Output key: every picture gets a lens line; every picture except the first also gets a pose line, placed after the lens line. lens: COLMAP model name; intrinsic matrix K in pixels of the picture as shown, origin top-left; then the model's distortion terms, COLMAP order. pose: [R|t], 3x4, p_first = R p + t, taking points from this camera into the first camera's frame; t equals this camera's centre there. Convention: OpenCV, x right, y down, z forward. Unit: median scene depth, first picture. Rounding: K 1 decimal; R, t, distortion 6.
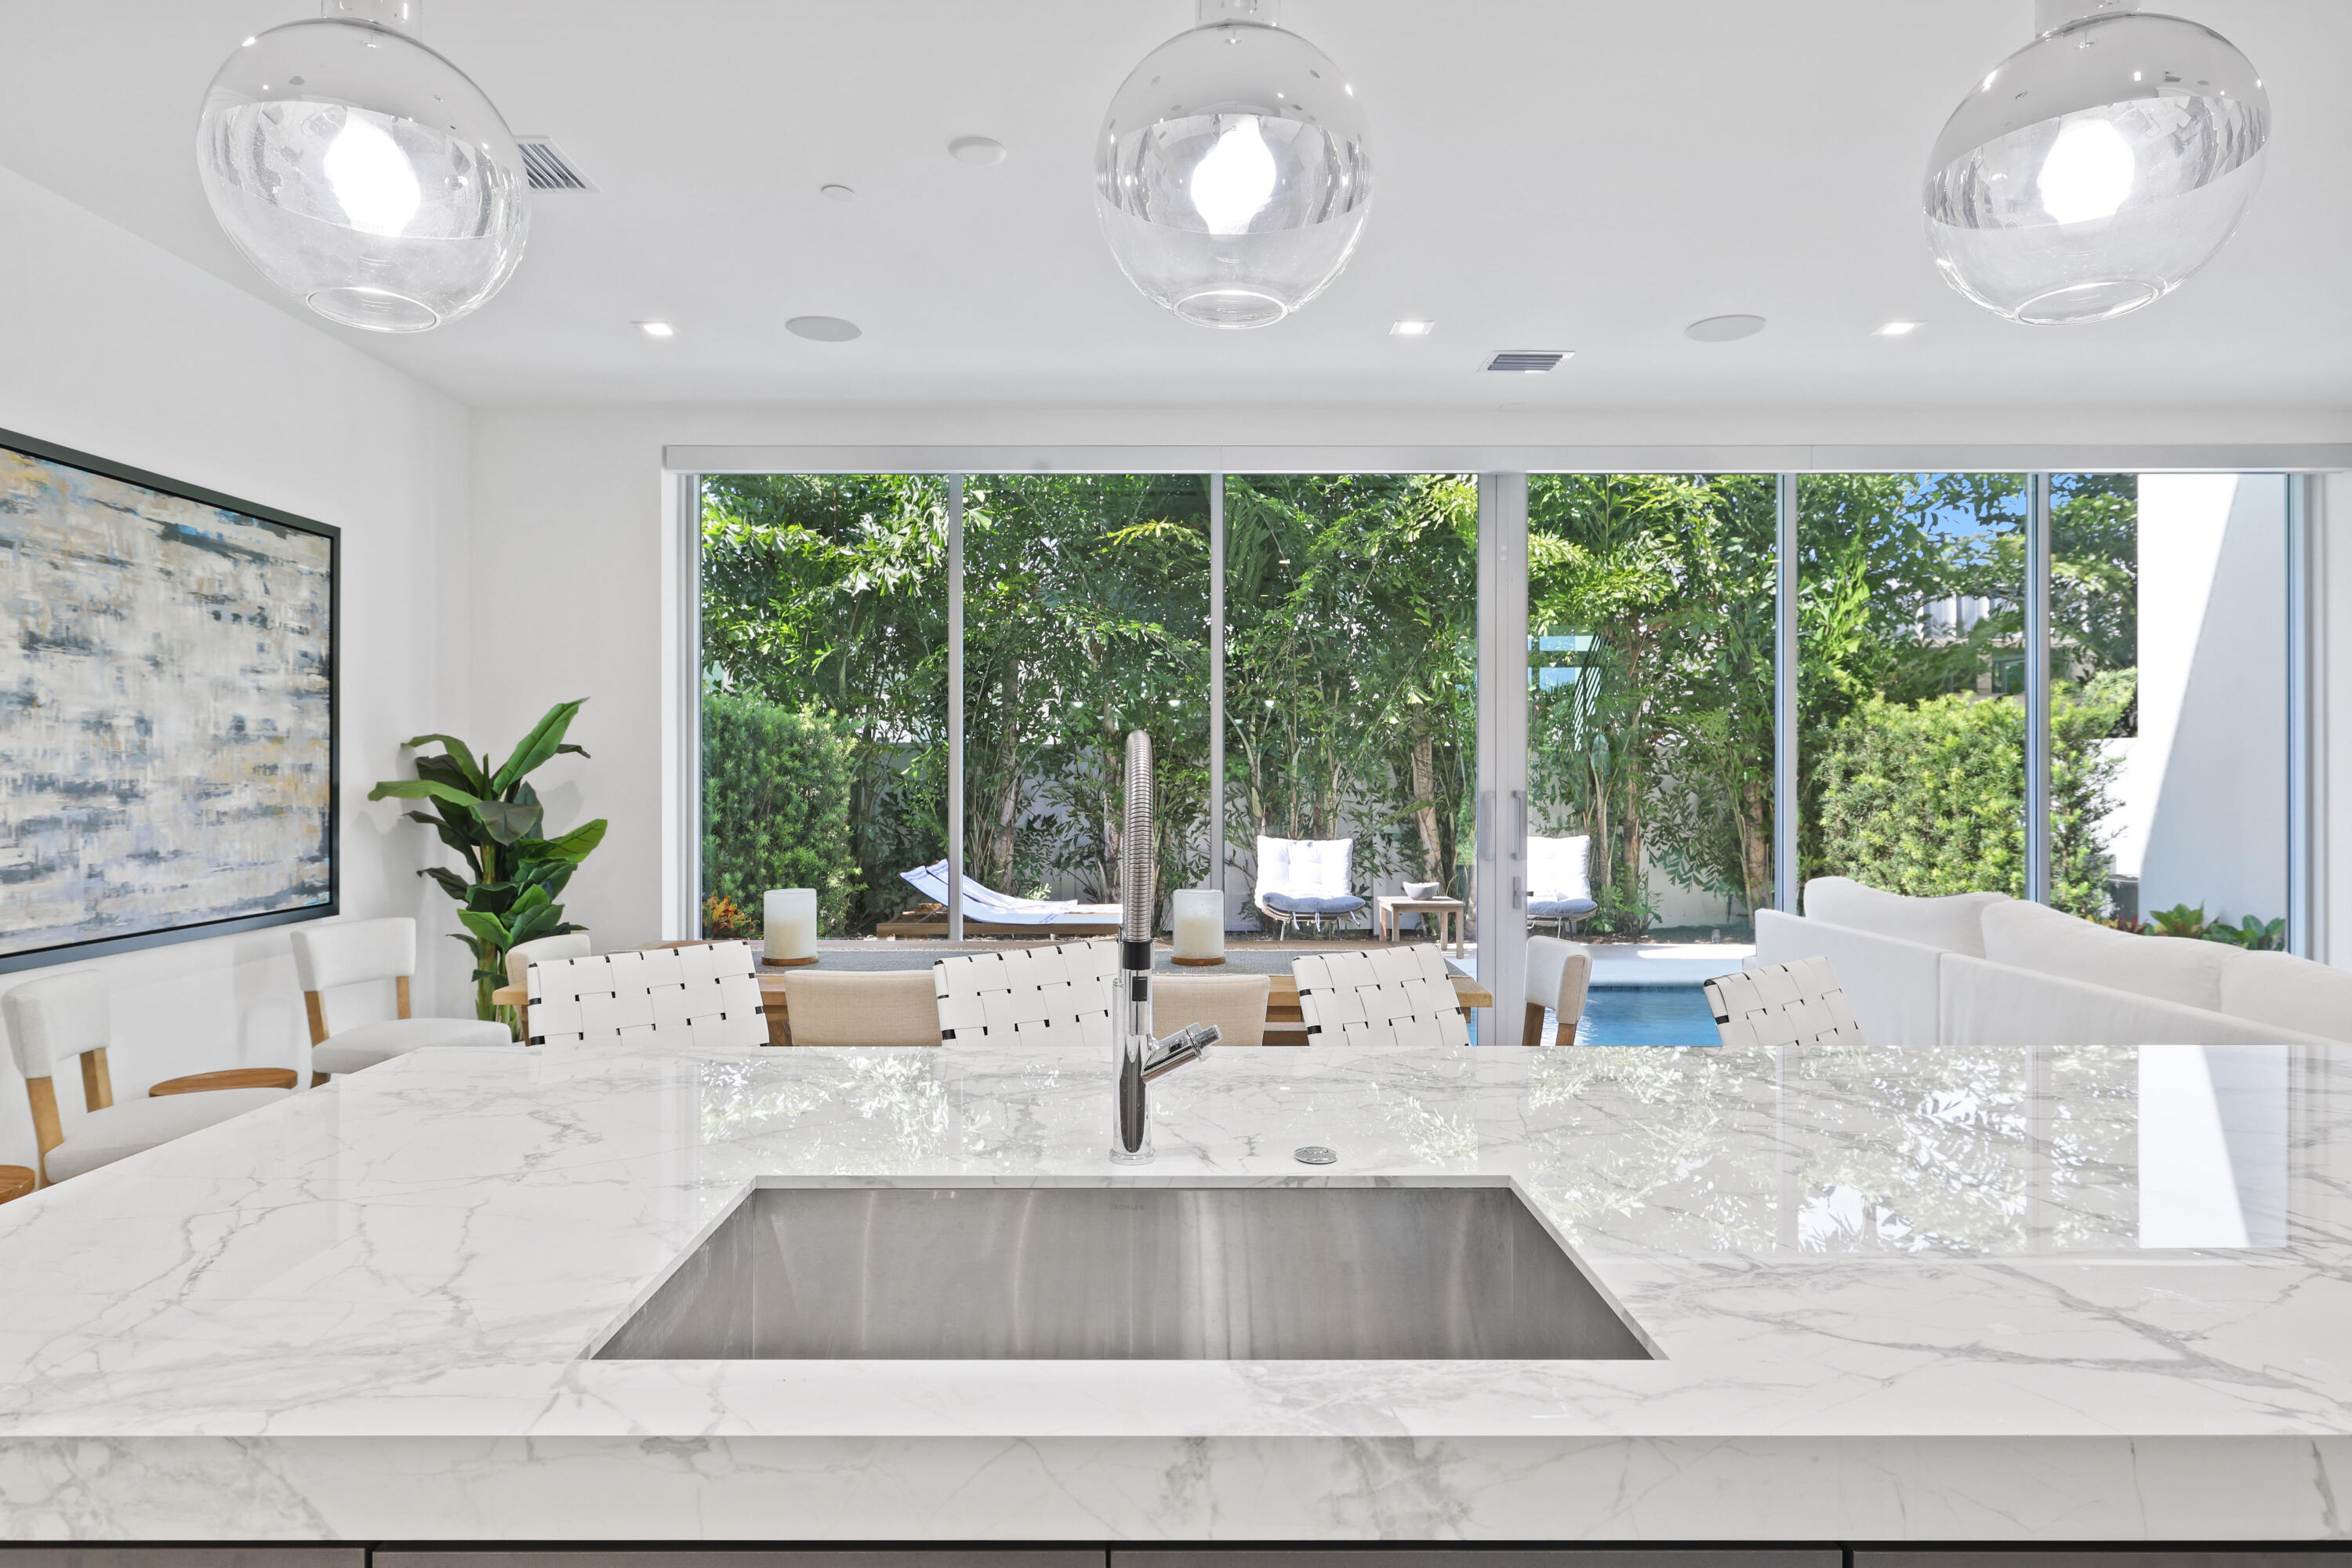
lens RADIAL K [[1303.9, 0, 1177.6], [0, 1303.9, 762.4], [0, 0, 1]] dist [0.005852, -0.000789]
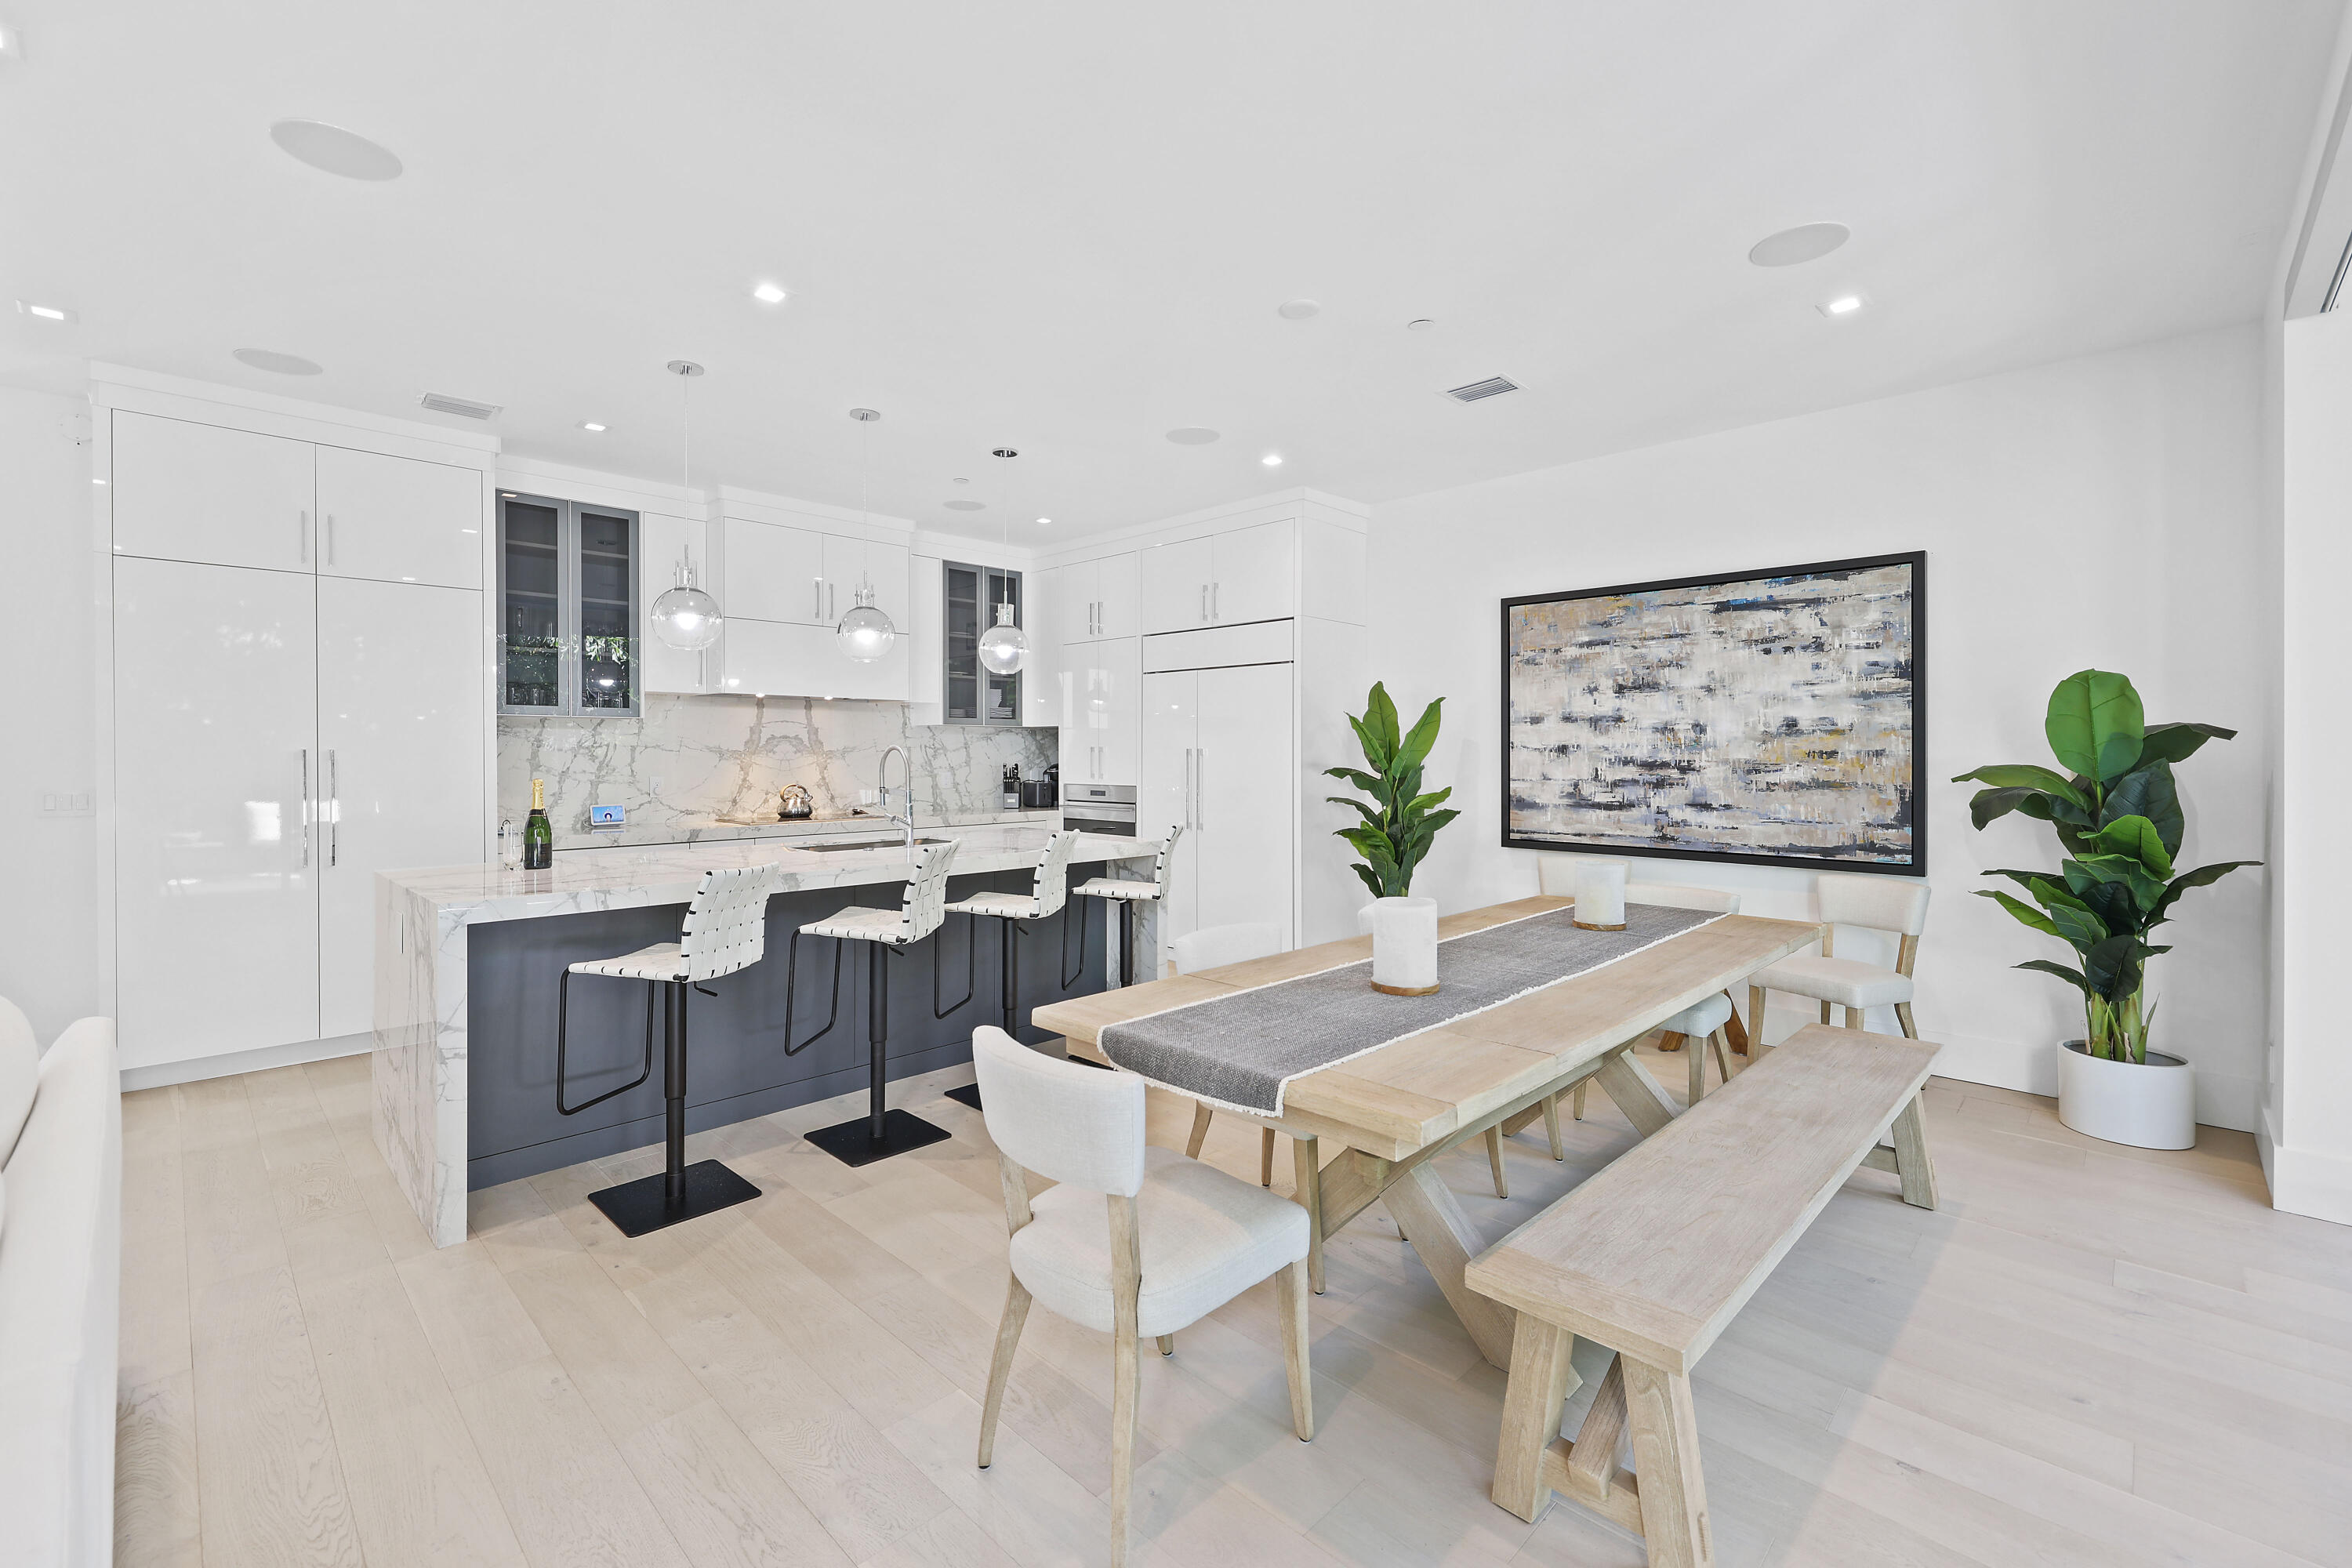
lens RADIAL K [[997.1, 0, 1183.7], [0, 997.1, 750.0], [0, 0, 1]] dist [0.008136, -0.001895]
pose [[-0.703337, -0.004617, -0.710841, 0.284933], [0.001682, 0.999965, -0.008159, 0.004576], [0.710854, -0.006934, -0.703305, 0.694998]]
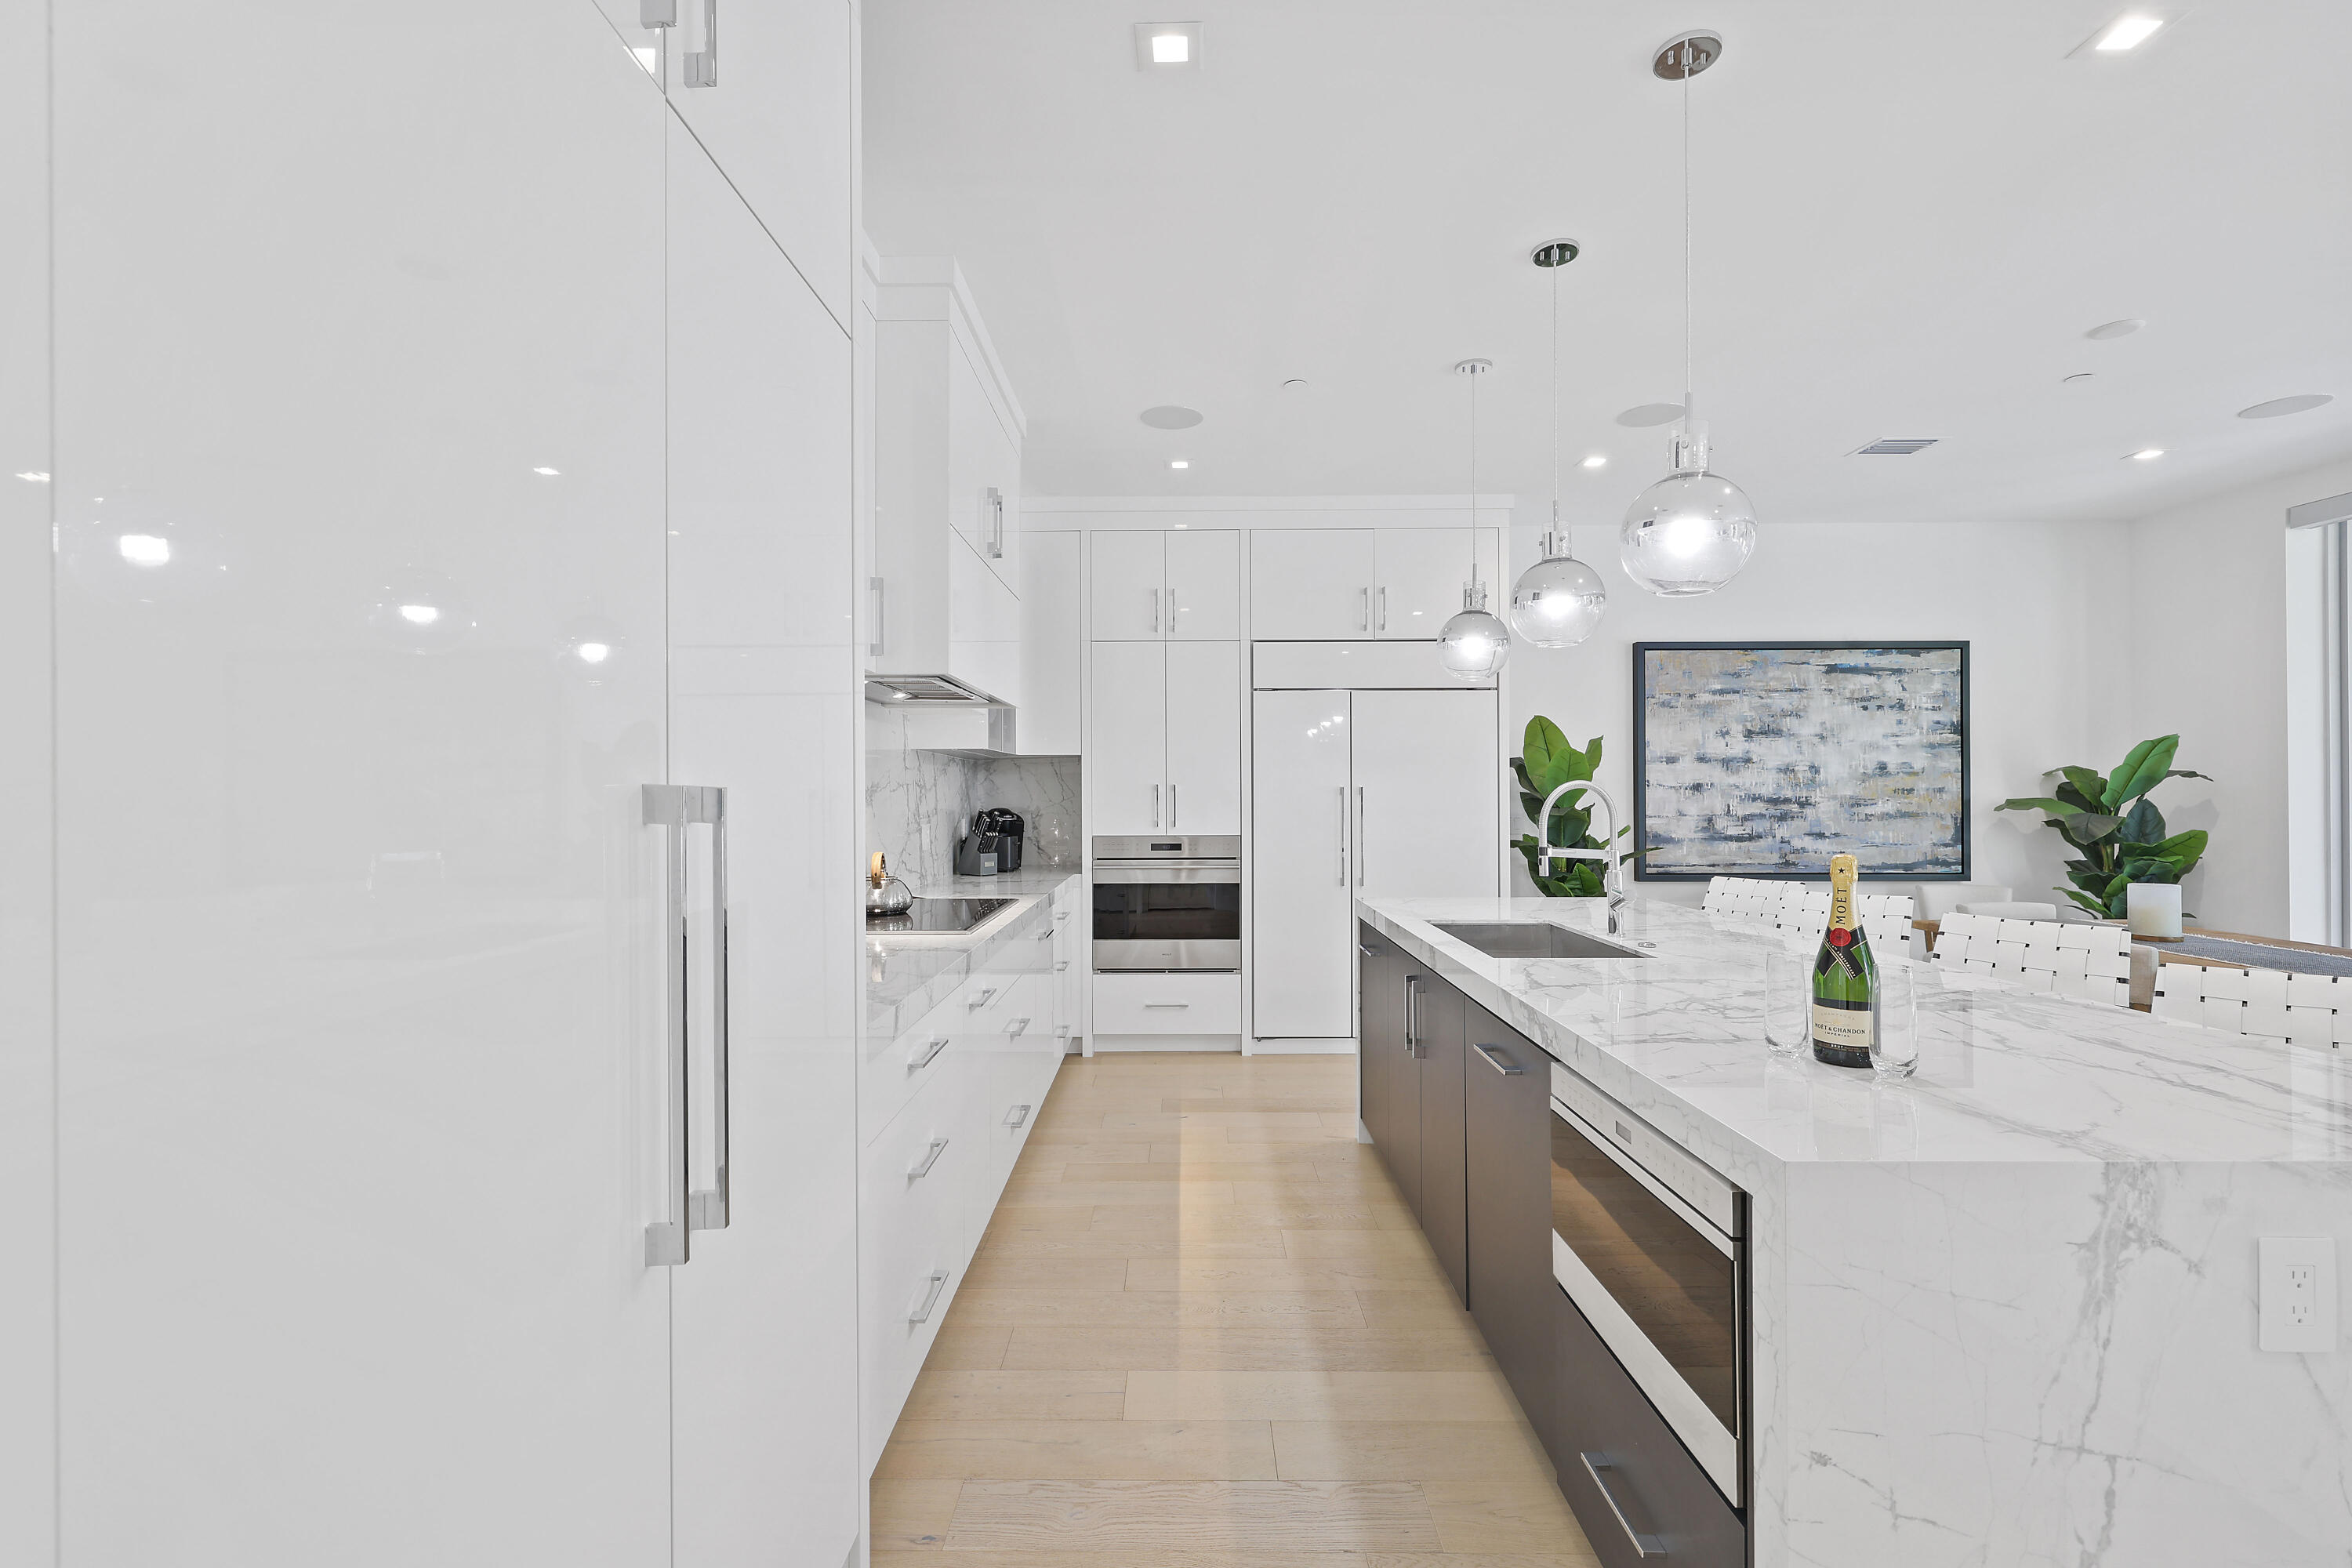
lens RADIAL K [[997.1, 0, 1168.8], [0, 997.1, 789.3], [0, 0, 1]] dist [0.008136, -0.001895]
pose [[-0.014875, -0.001873, -0.999888, 0.364303], [0.007918, 0.999967, -0.001991, -0.001092], [0.999858, -0.007947, -0.014860, 0.018128]]
